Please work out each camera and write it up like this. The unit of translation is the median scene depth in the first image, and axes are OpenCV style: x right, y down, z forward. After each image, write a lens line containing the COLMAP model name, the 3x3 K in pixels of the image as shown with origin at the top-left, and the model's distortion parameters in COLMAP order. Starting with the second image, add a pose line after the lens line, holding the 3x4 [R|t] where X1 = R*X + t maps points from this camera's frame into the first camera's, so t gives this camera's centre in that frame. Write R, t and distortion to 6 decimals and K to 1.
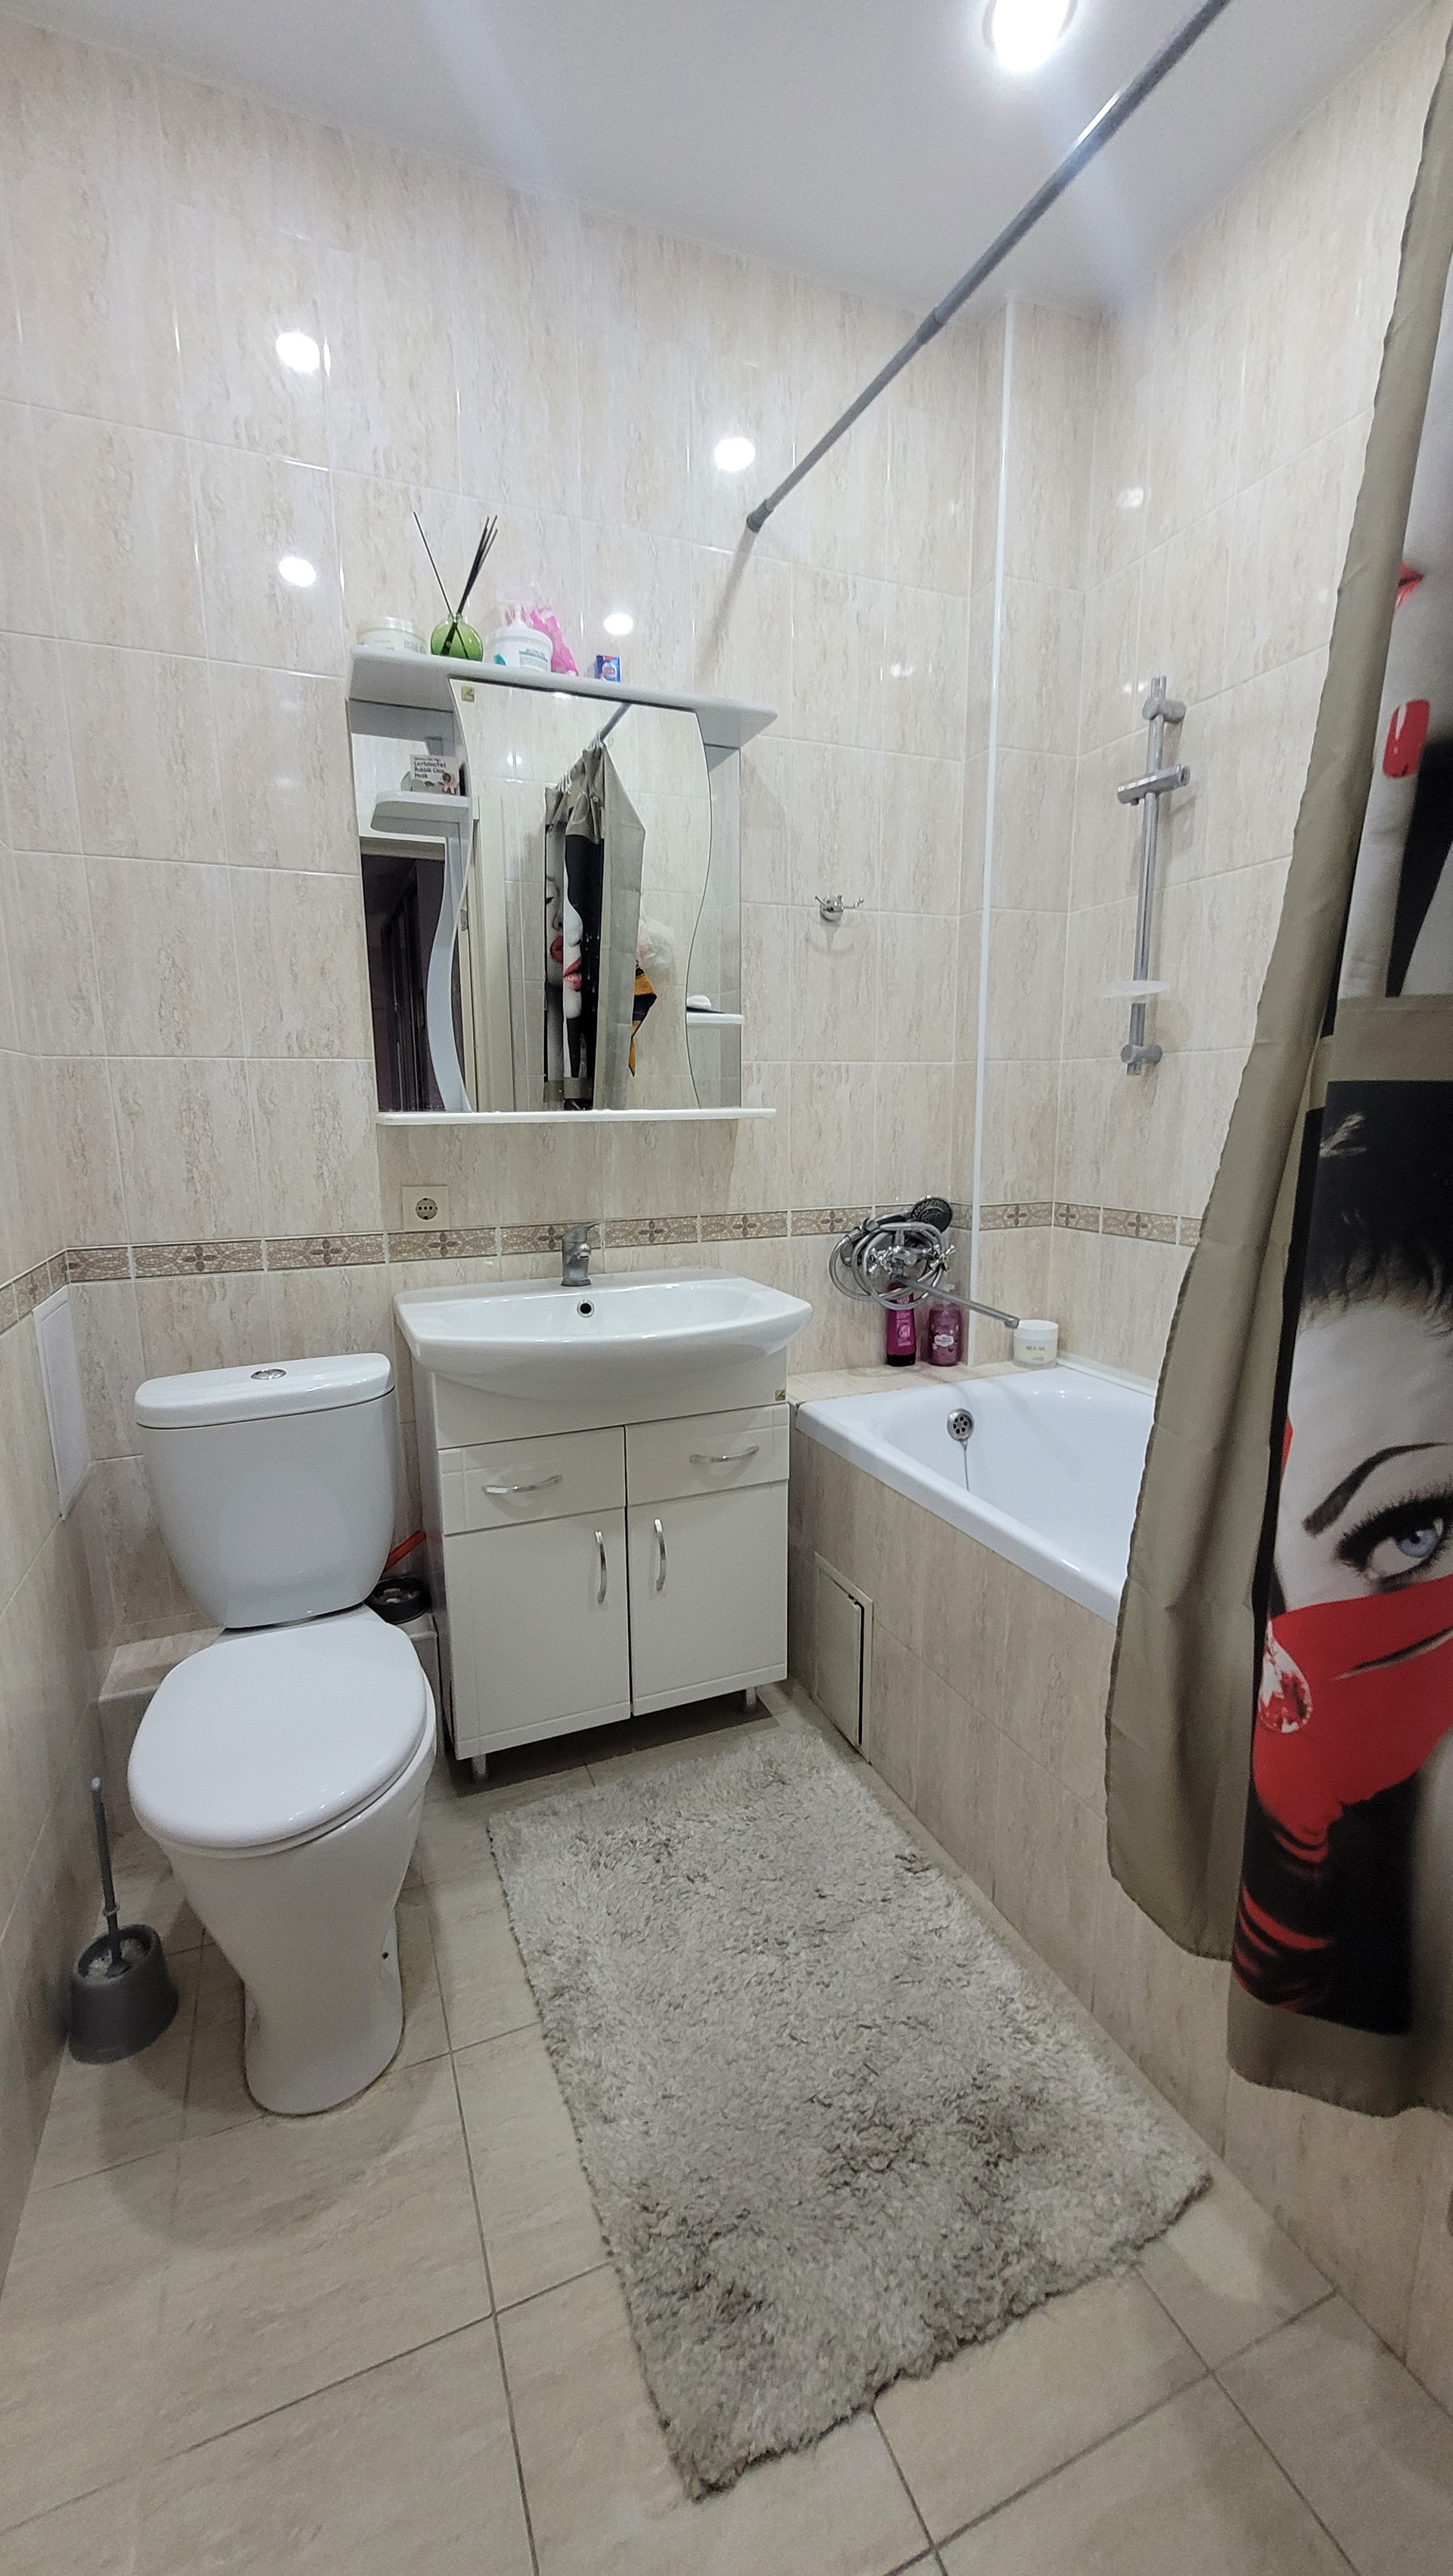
lens RADIAL K [[1009.6, 0, 709.0], [0, 1009.6, 1292.3], [0, 0, 1]] dist [-0.000192, 0.000714]
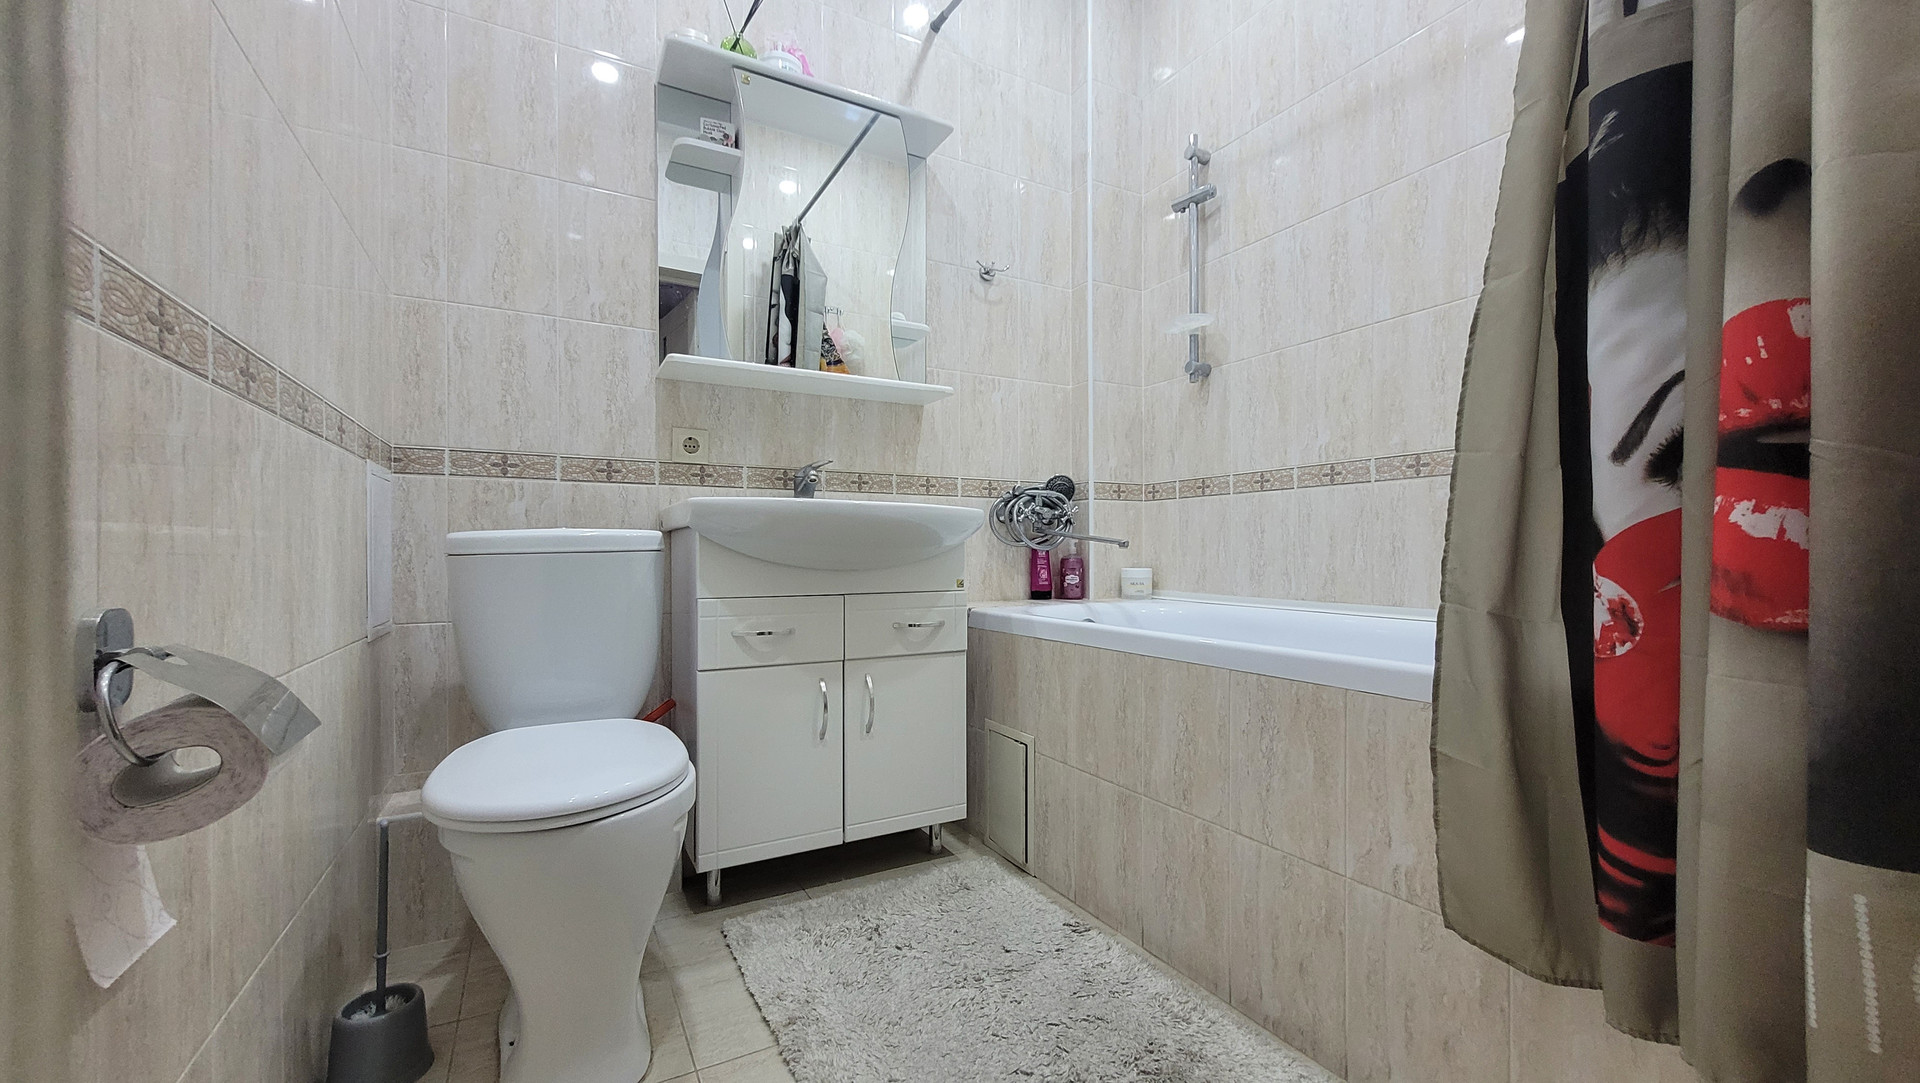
lens RADIAL K [[752.5, 0, 967.7], [0, 752.5, 550.1], [0, 0, 1]] dist [-0.000192, 0.000714]
pose [[0.991378, 0.009620, 0.130678, -0.052385], [0.014795, 0.982704, -0.184591, 0.252954], [-0.130193, 0.184933, 0.974089, 0.026887]]
